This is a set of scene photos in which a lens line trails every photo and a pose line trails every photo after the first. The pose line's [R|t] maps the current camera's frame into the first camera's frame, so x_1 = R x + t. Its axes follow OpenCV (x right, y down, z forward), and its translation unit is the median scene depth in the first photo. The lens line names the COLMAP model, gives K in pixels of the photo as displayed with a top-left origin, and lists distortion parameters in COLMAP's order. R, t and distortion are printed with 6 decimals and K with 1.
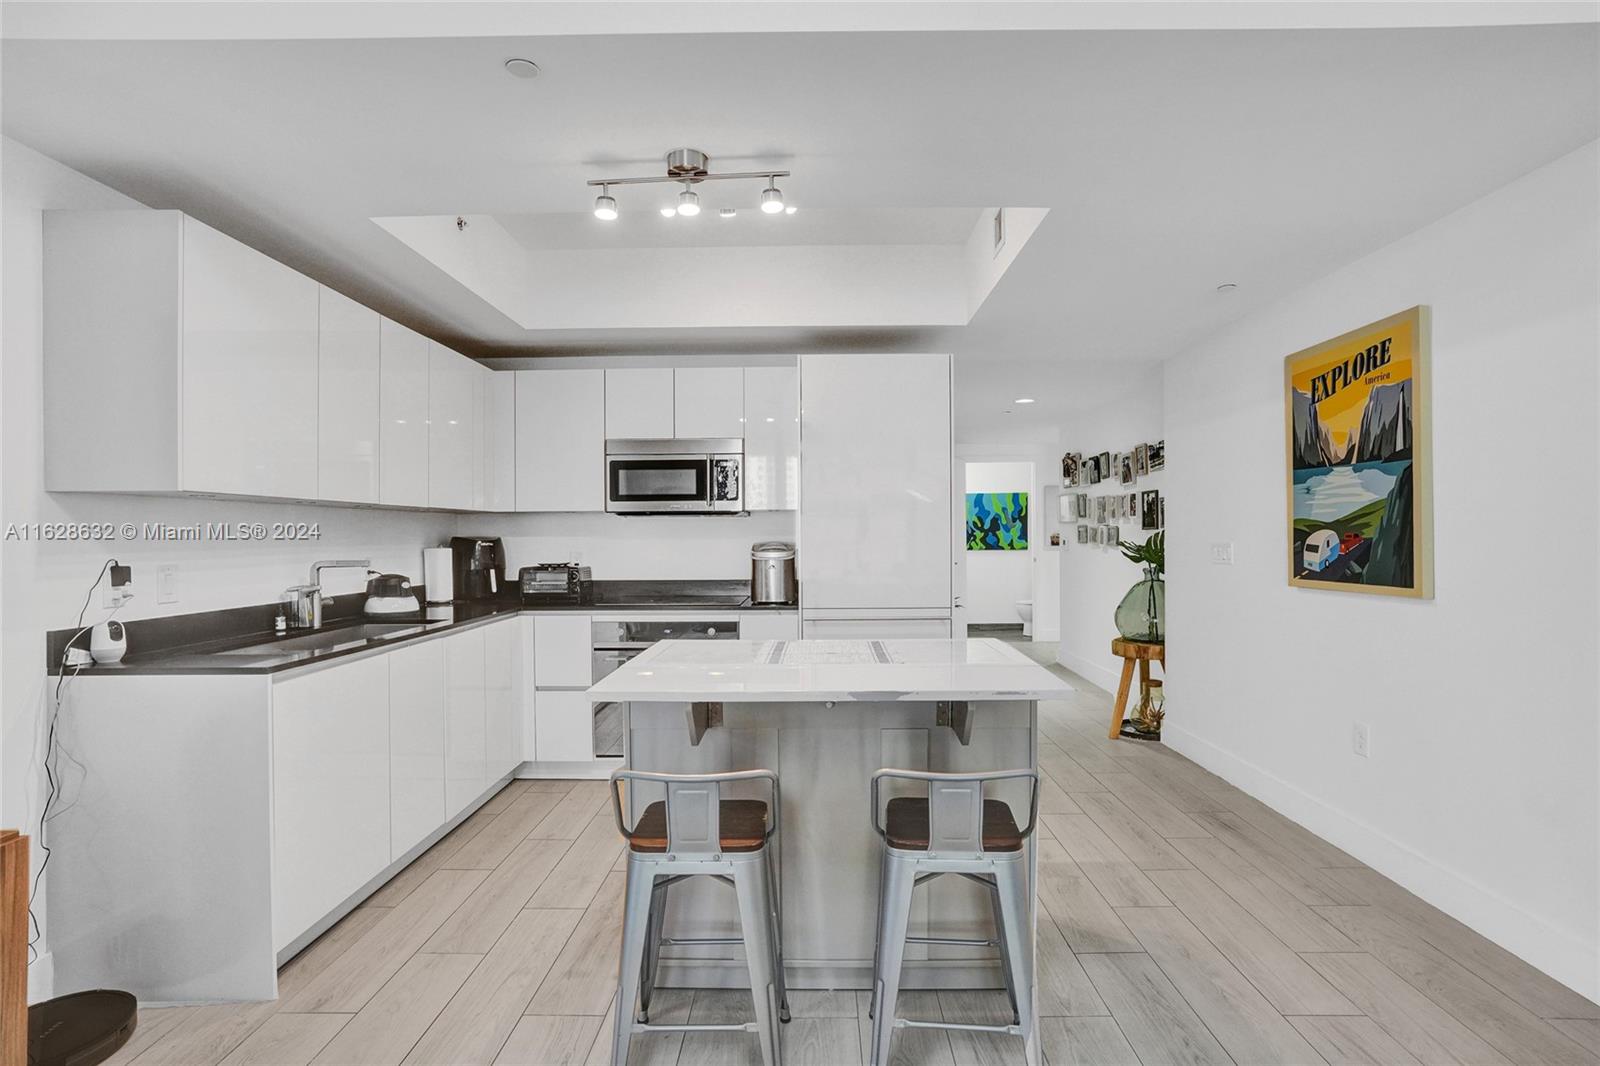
lens RADIAL K [[779.0, 0, 813.5], [0, 779.0, 542.2], [0, 0, 1]] dist [-0.023885, 0.005650]
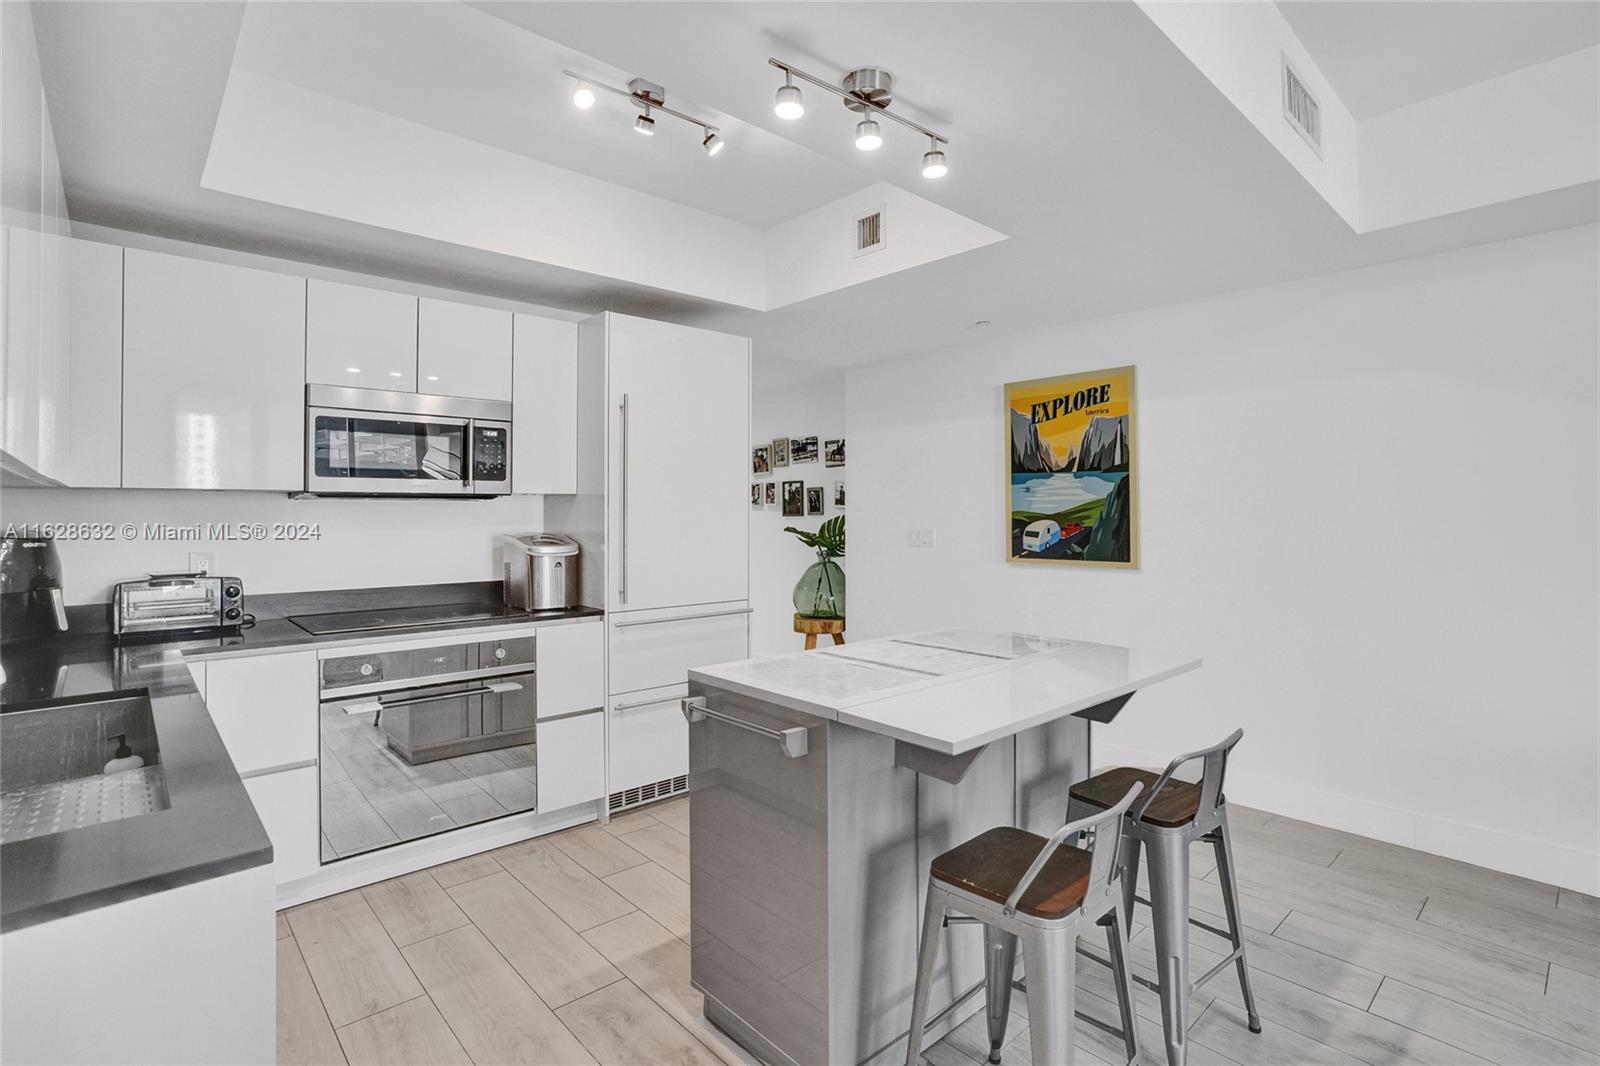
lens RADIAL K [[763.3, 0, 811.9], [0, 763.3, 505.4], [0, 0, 1]] dist [-0.043651, 0.021508]
pose [[0.737851, 0.011061, 0.674873, -0.449117], [0.004005, 0.999776, -0.020766, -0.013860], [-0.674952, 0.018025, 0.737641, 0.272082]]
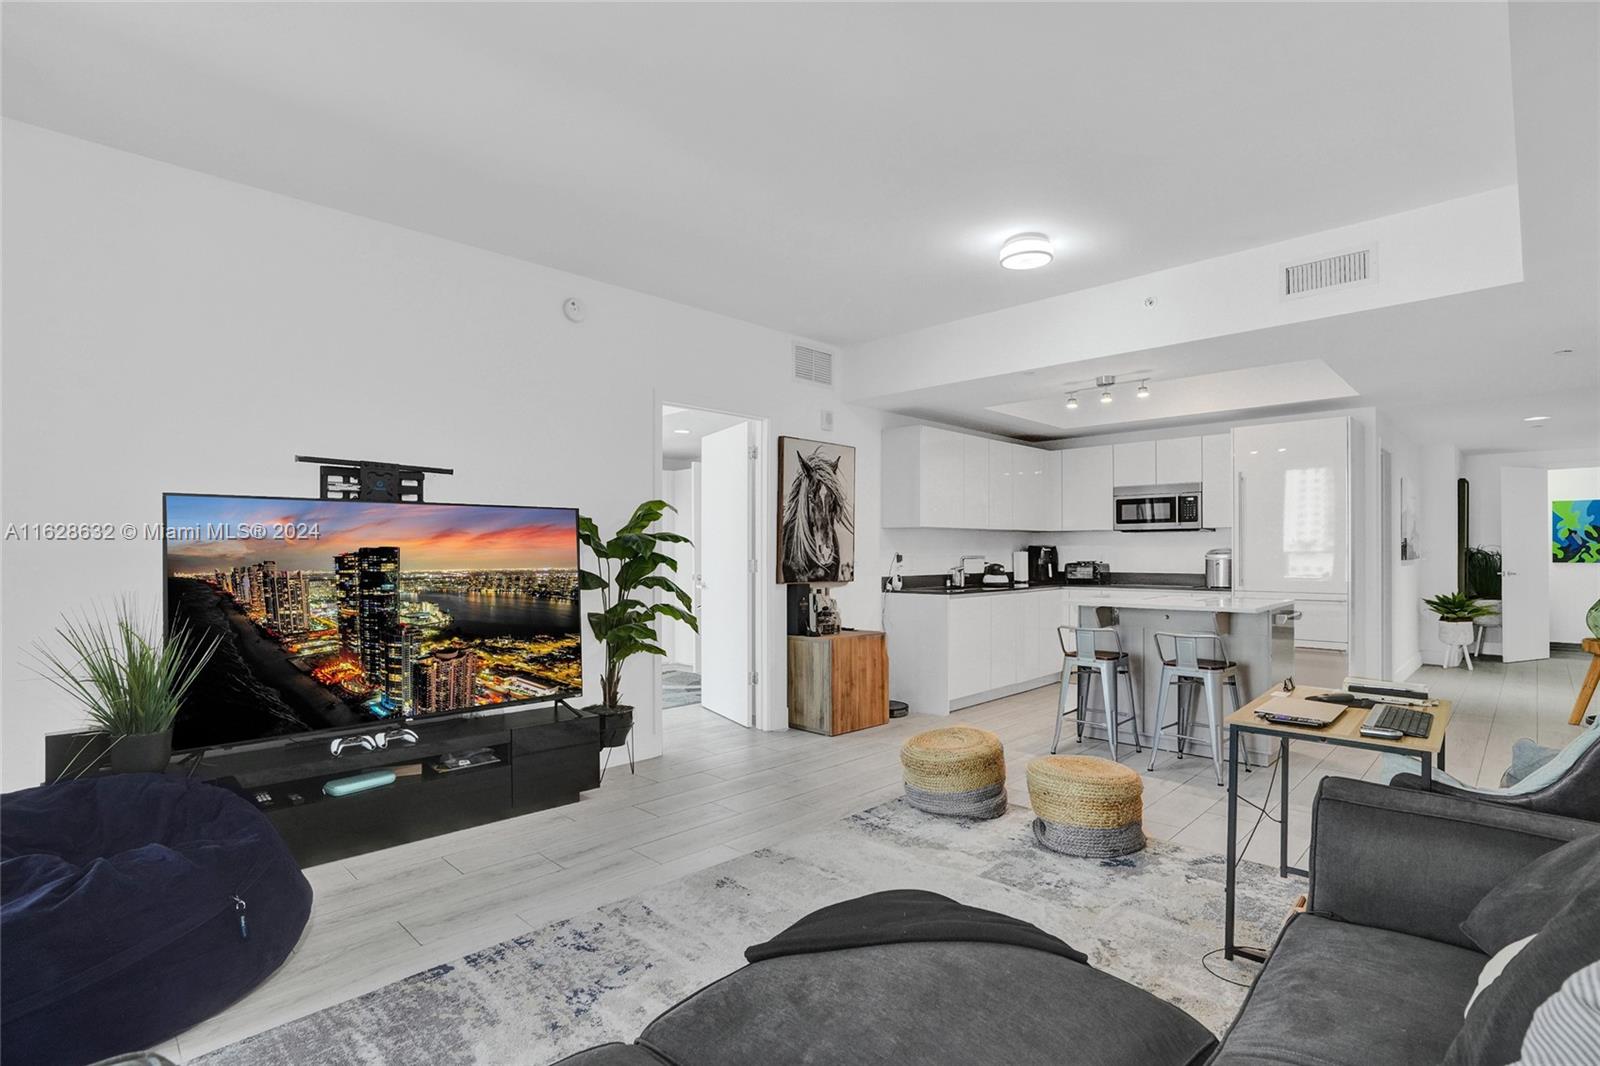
lens RADIAL K [[763.3, 0, 802.7], [0, 763.3, 554.5], [0, 0, 1]] dist [-0.043651, 0.021508]
pose [[0.716903, 0.007094, -0.697136, 0.452386], [-0.007661, 0.999968, 0.002298, 0.016606], [0.697130, 0.003694, 0.716935, -0.731000]]
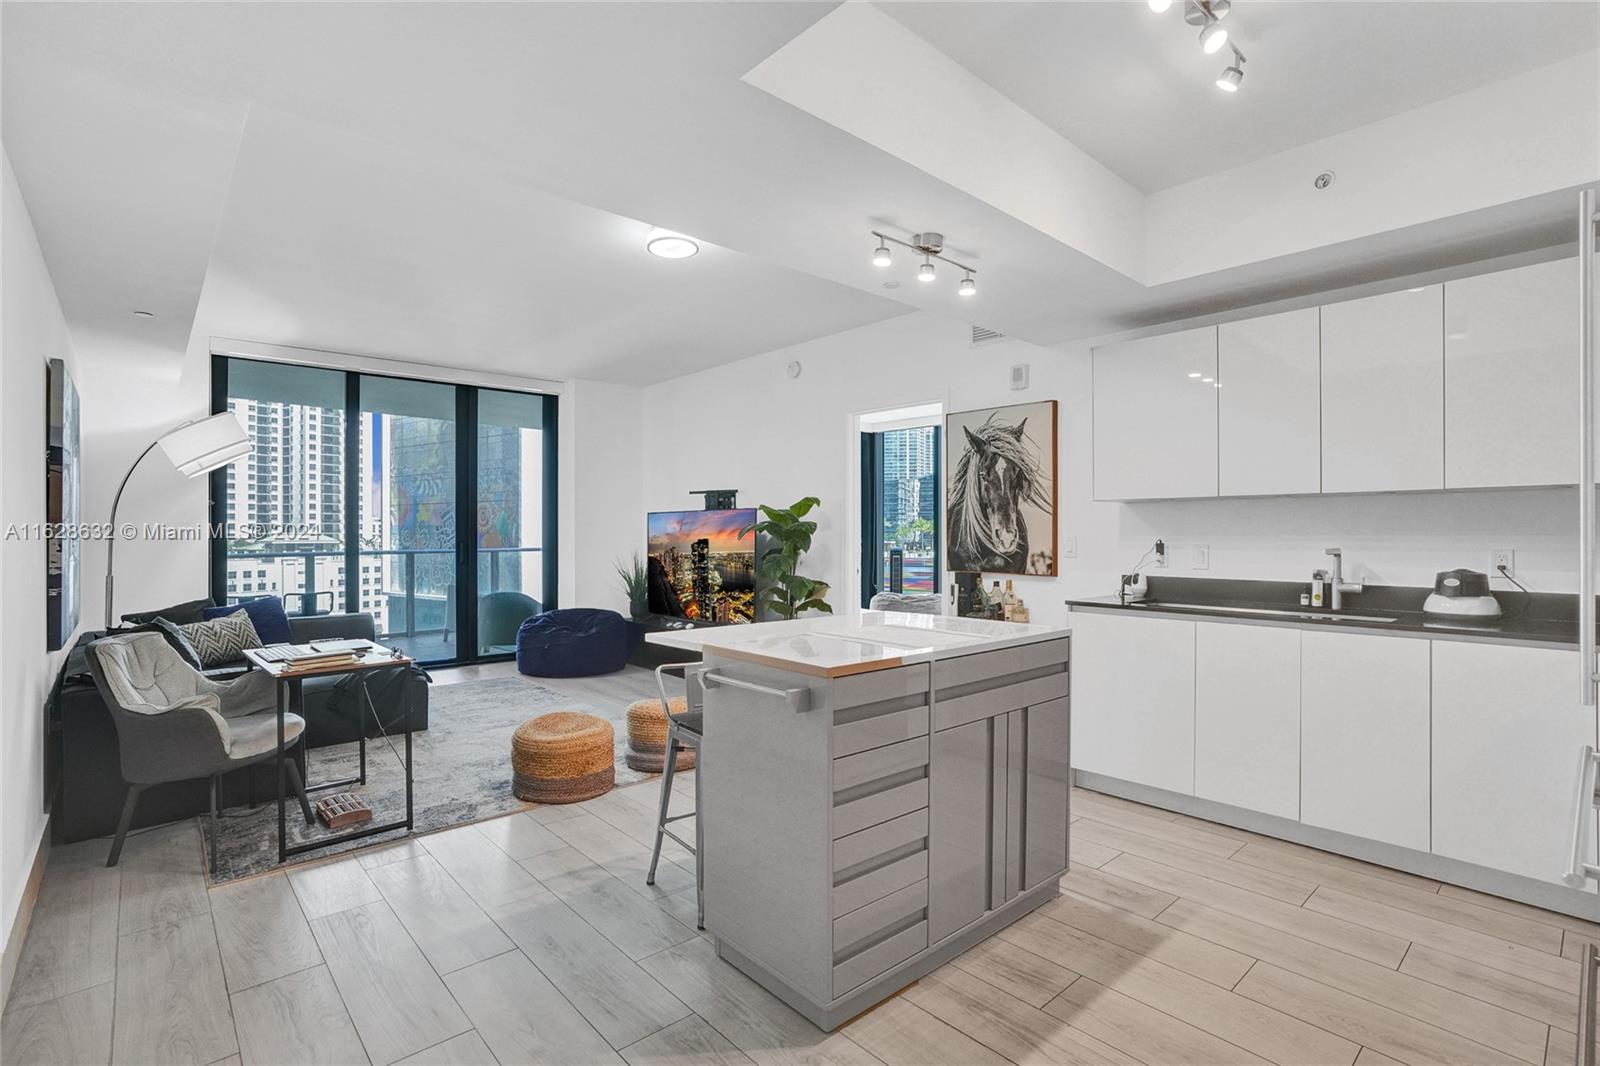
lens RADIAL K [[763.3, 0, 815.1], [0, 763.3, 535.9], [0, 0, 1]] dist [-0.043651, 0.021508]
pose [[-0.733168, 0.014408, -0.679895, 0.519405], [0.003632, 0.999844, 0.017272, -0.011401], [0.680038, 0.010194, -0.733106, 1.103851]]
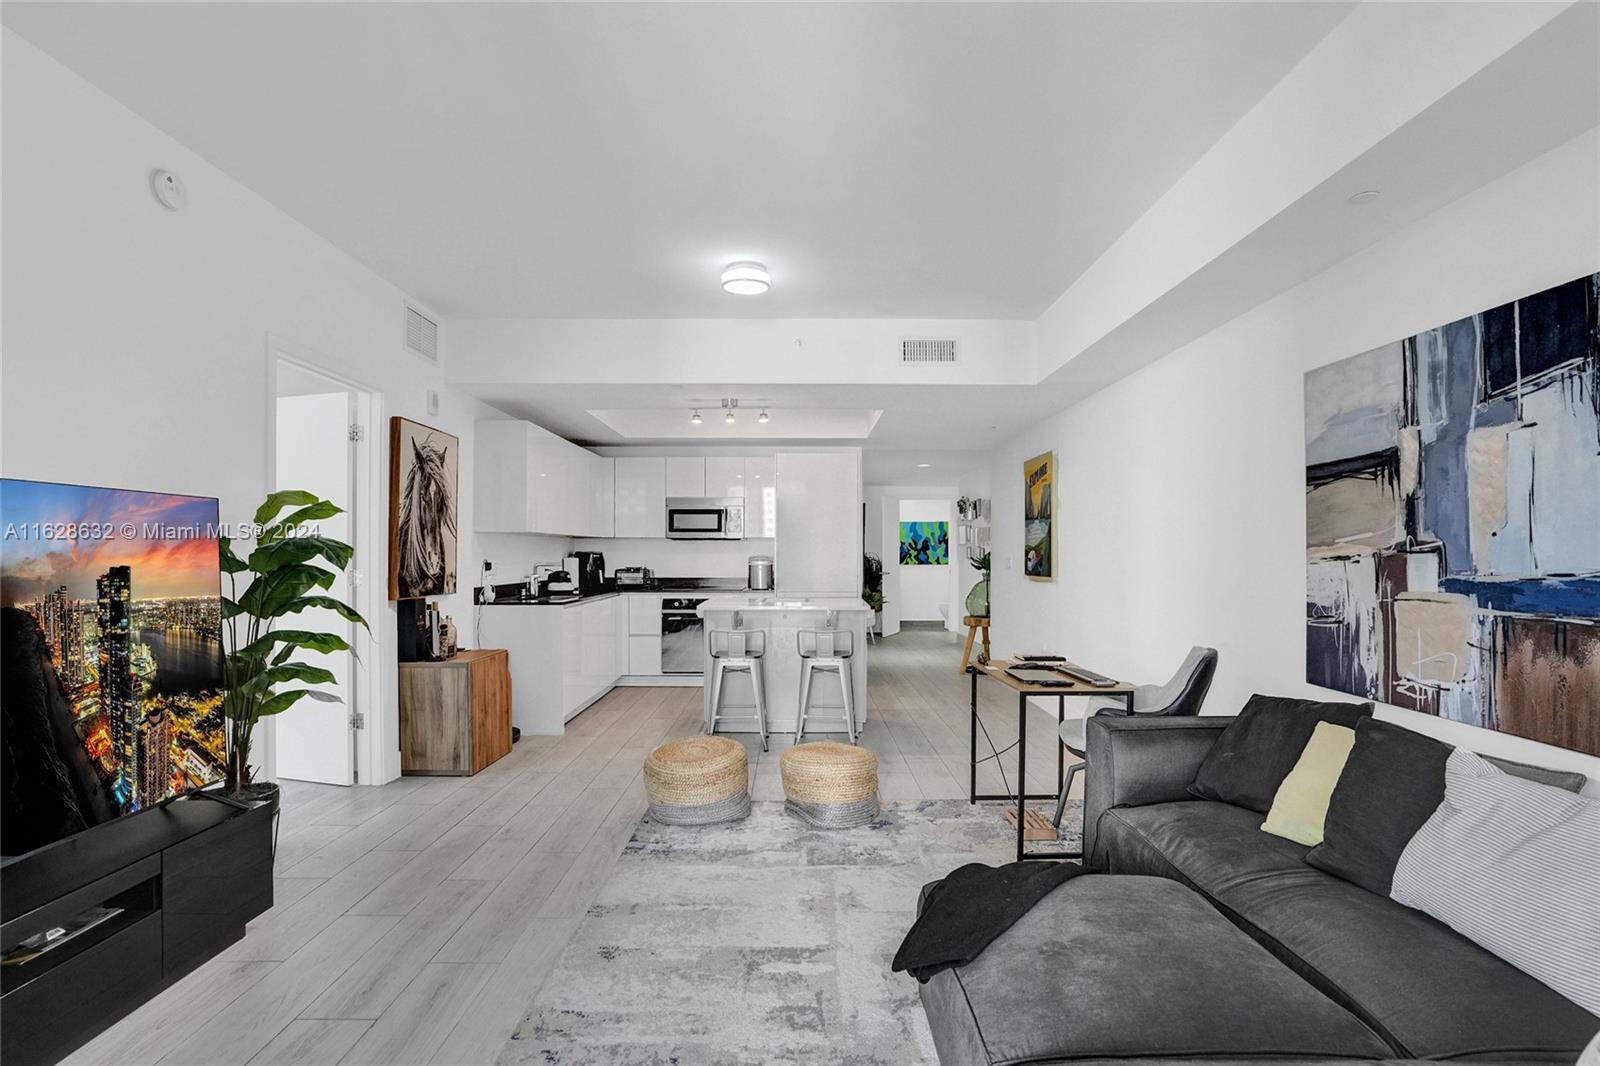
lens RADIAL K [[763.3, 0, 796.7], [0, 763.3, 552.2], [0, 0, 1]] dist [-0.043651, 0.021508]
pose [[0.999973, 0.006291, 0.003698, 0.029313], [-0.006250, 0.999922, -0.010810, 0.011942], [-0.003766, 0.010787, 0.999935, -0.882230]]
